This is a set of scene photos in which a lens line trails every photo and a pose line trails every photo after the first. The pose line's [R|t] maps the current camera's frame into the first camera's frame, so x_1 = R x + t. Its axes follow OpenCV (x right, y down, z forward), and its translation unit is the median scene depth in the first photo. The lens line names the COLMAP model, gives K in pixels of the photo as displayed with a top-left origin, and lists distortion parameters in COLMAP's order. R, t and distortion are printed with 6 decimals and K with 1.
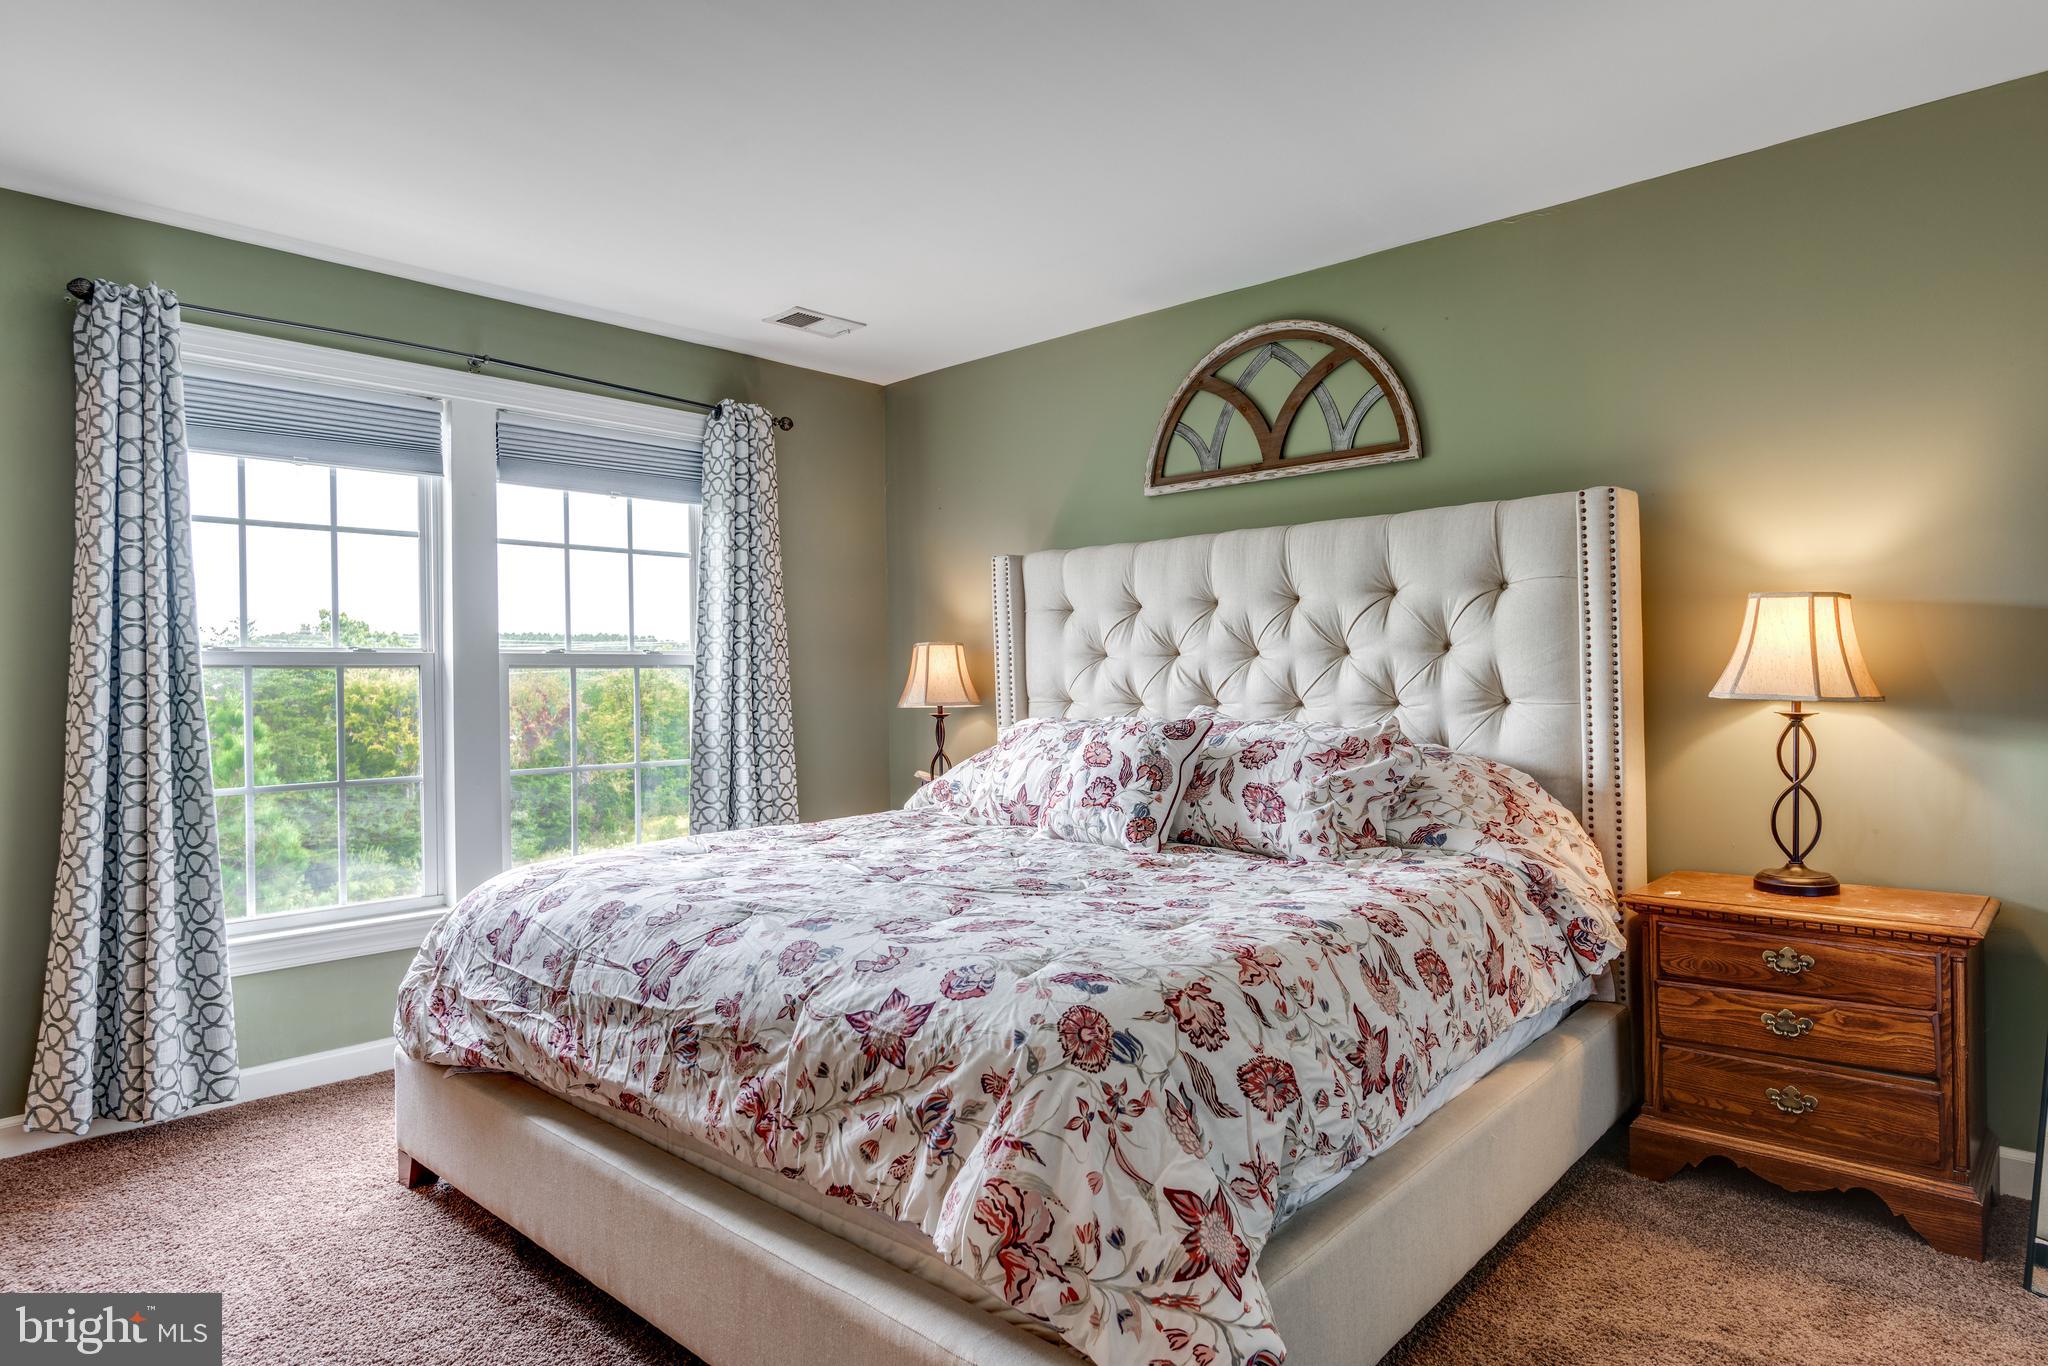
lens RADIAL K [[1172.3, 0, 1019.7], [0, 1172.3, 681.4], [0, 0, 1]] dist [-0.009135, 0.000811]
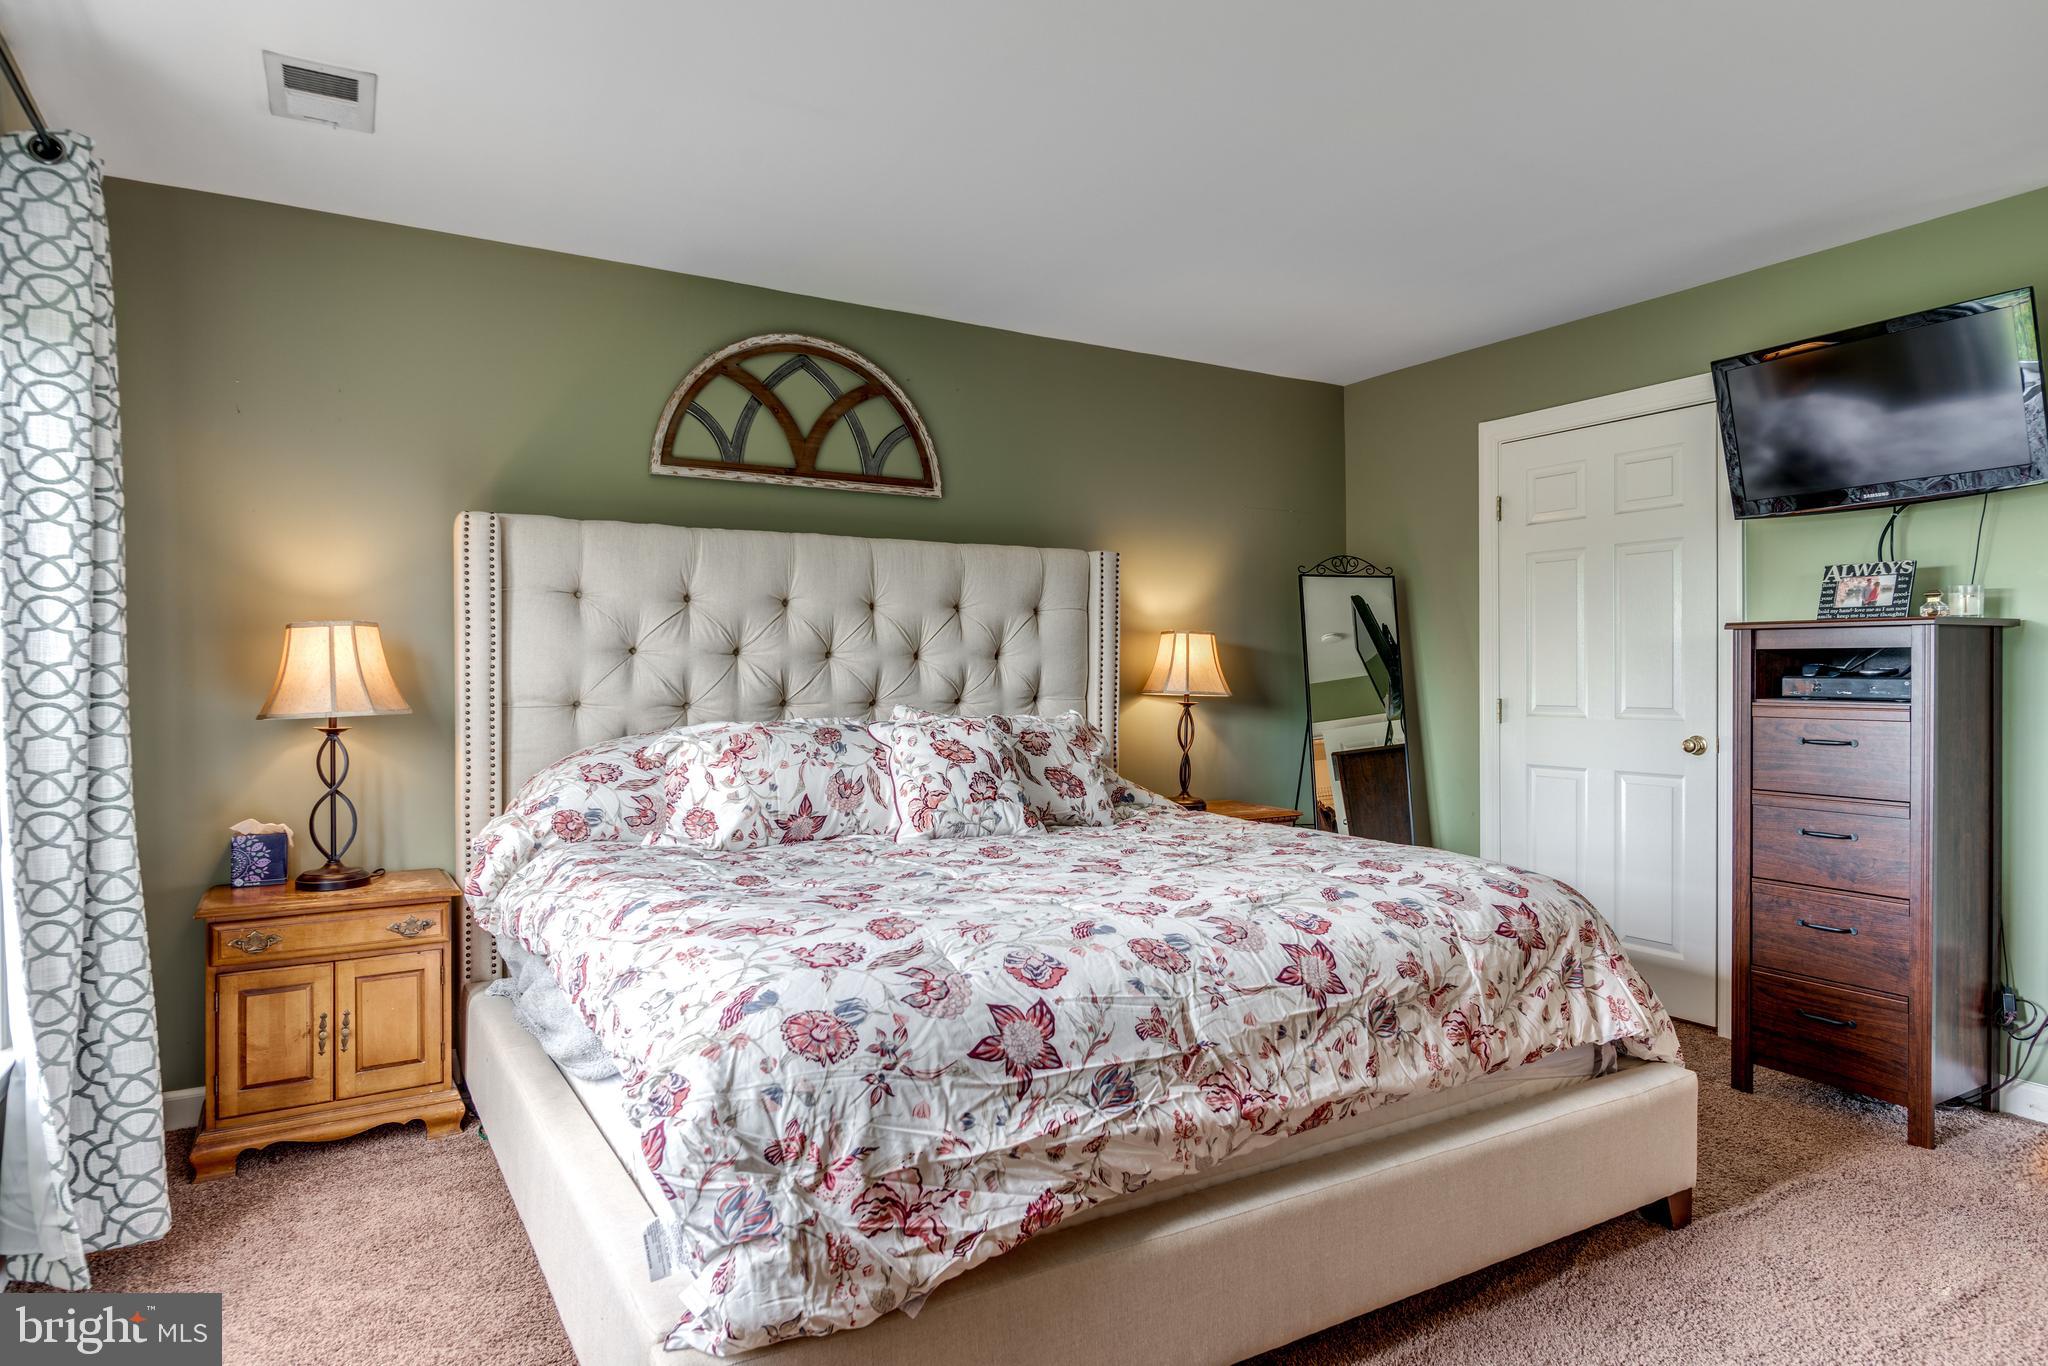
lens RADIAL K [[1172.3, 0, 1019.7], [0, 1172.3, 681.4], [0, 0, 1]] dist [-0.009135, 0.000811]
pose [[0.296561, 0.008870, 0.954973, -0.823763], [-0.000475, 0.999958, -0.009140, 0.009759], [-0.955014, 0.002257, 0.296552, 0.593670]]
